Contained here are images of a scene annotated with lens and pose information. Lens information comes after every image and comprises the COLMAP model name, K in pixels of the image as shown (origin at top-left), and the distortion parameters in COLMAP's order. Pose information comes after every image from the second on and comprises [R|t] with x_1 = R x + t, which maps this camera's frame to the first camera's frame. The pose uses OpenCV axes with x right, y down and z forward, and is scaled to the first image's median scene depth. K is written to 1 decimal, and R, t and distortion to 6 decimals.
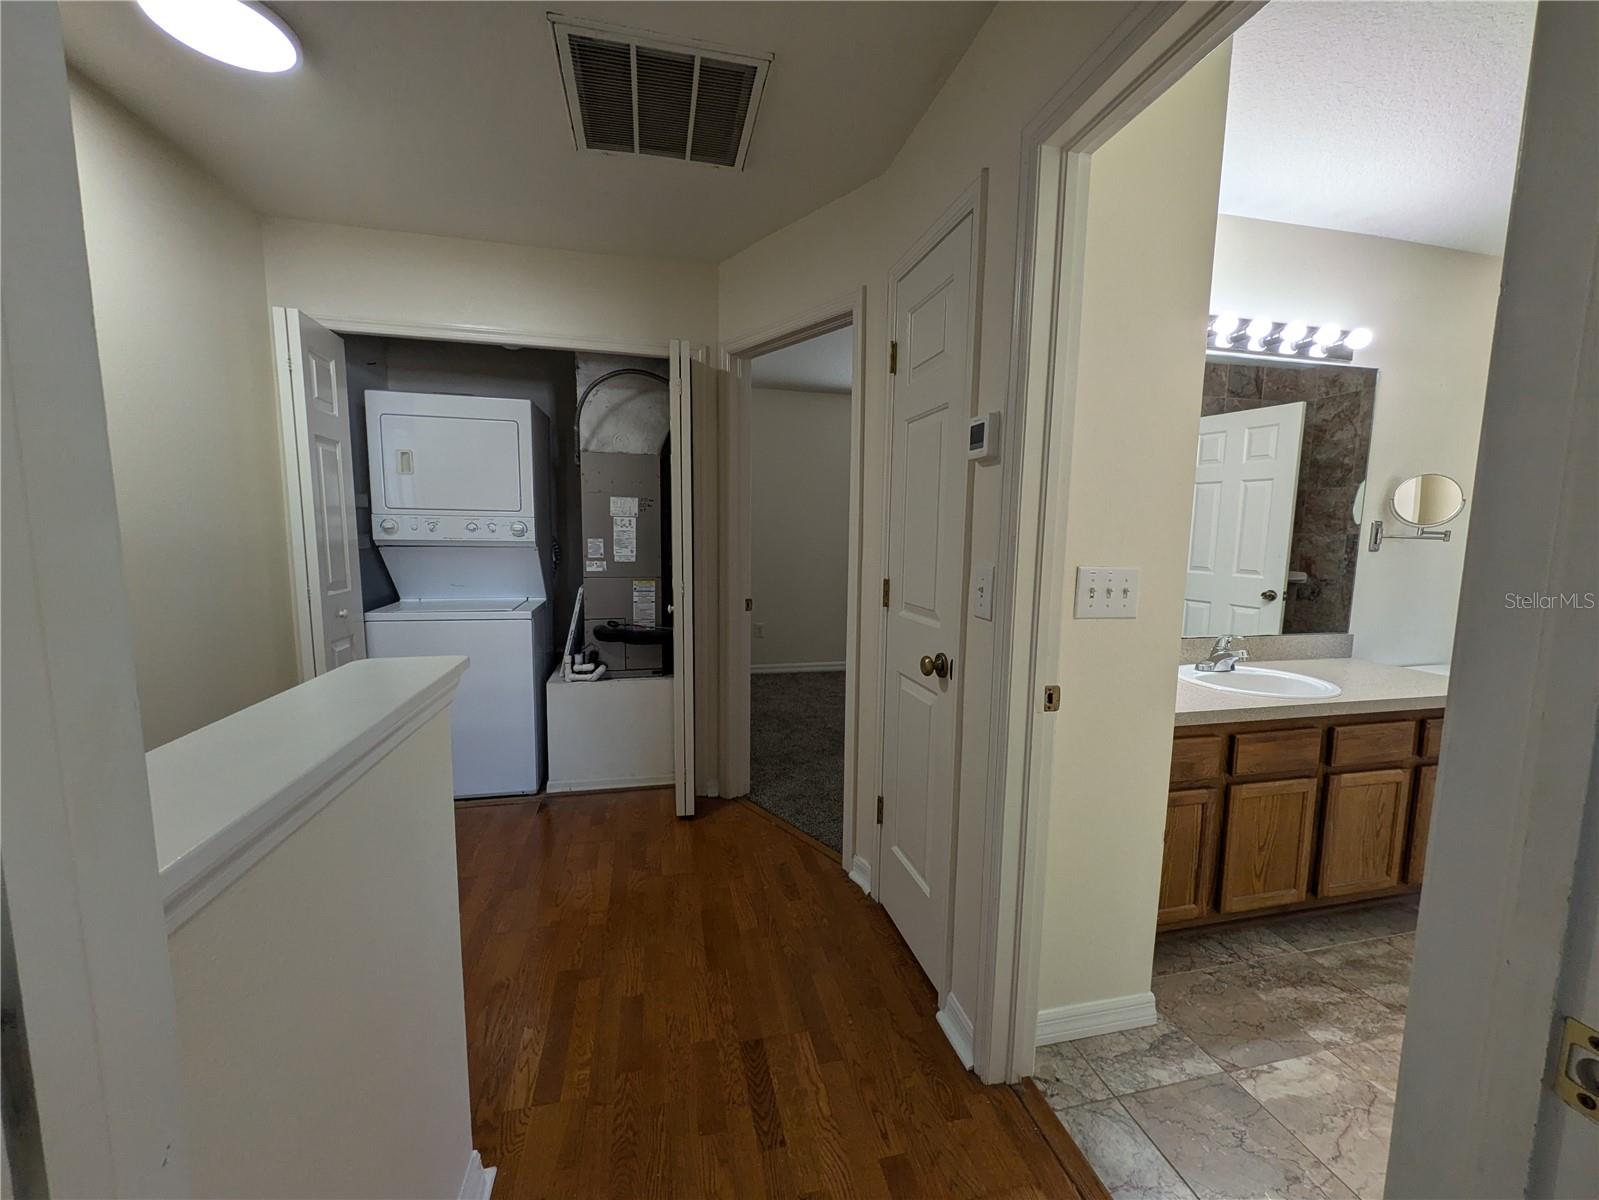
lens RADIAL K [[632.3, 0, 794.1], [0, 632.3, 606.2], [0, 0, 1]] dist [0.003235, -0.002053]
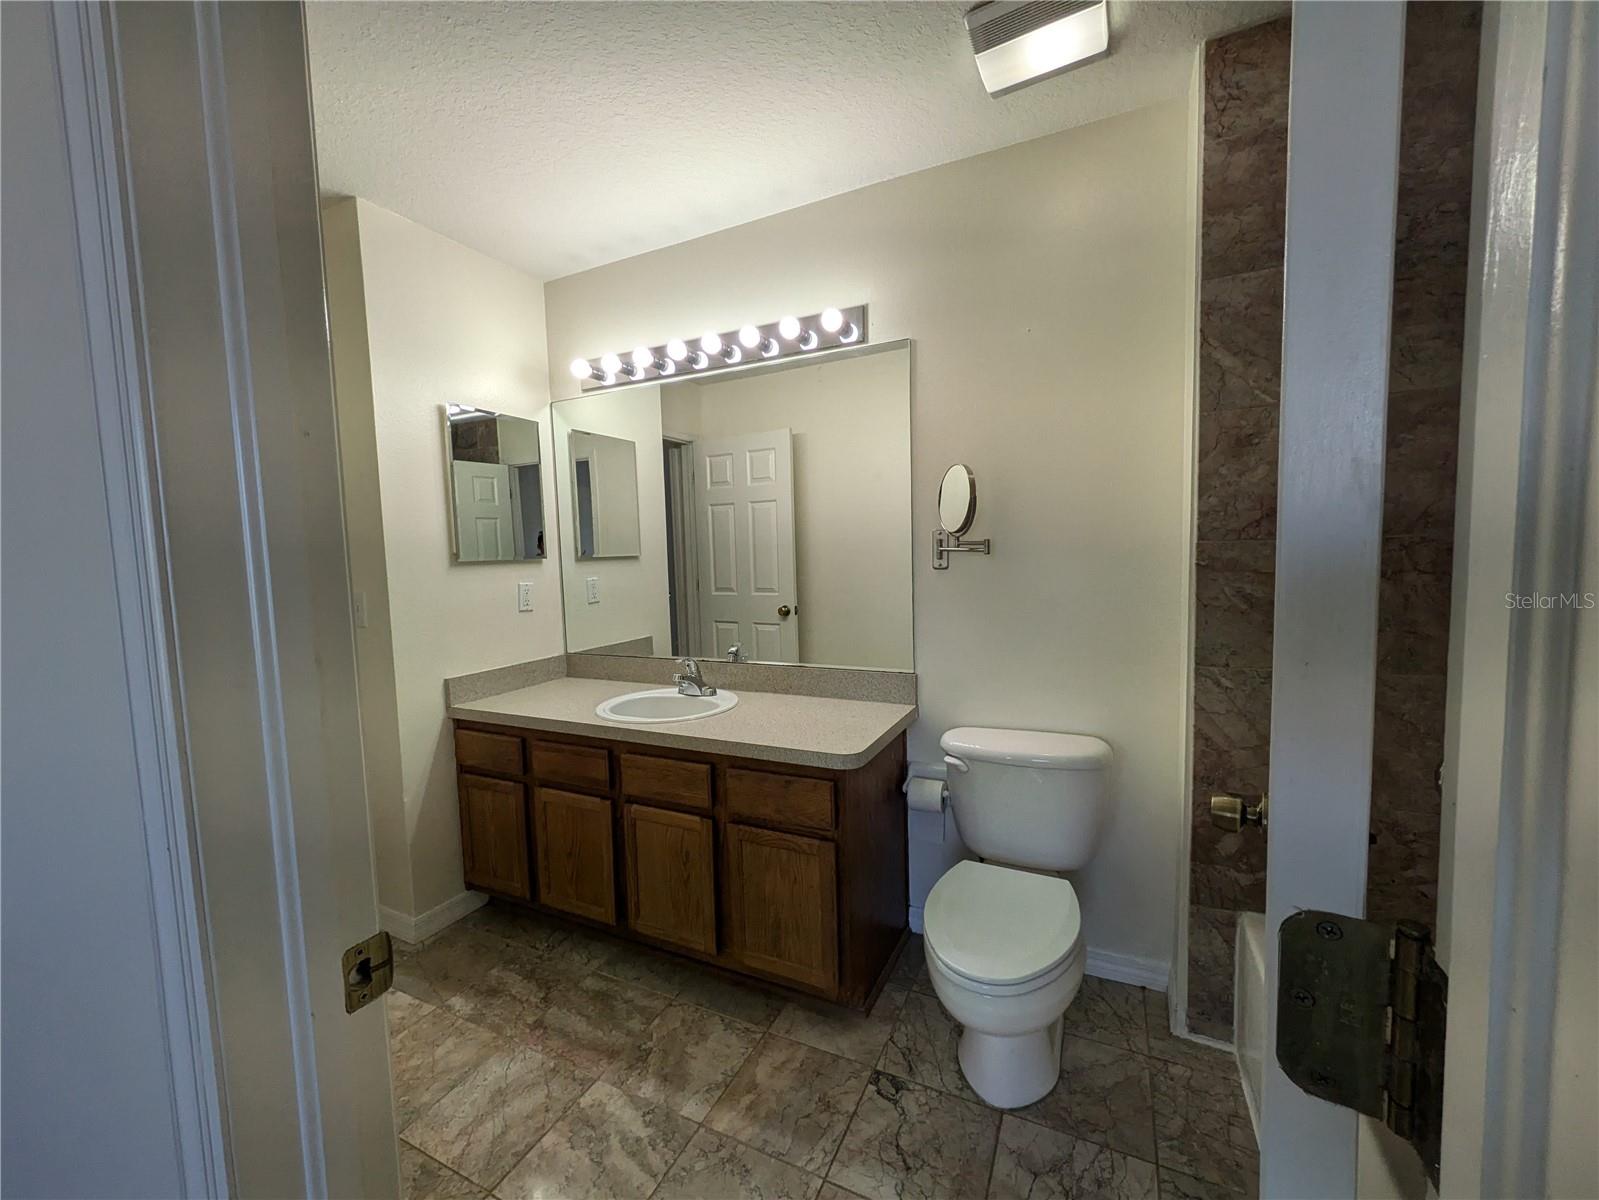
lens RADIAL K [[632.3, 0, 785.9], [0, 632.3, 598.6], [0, 0, 1]] dist [0.003235, -0.002053]
pose [[0.767806, 0.005650, -0.640658, 1.669644], [-0.029762, 0.999196, -0.026857, -0.029543], [0.639991, 0.039688, 0.767357, 0.393399]]
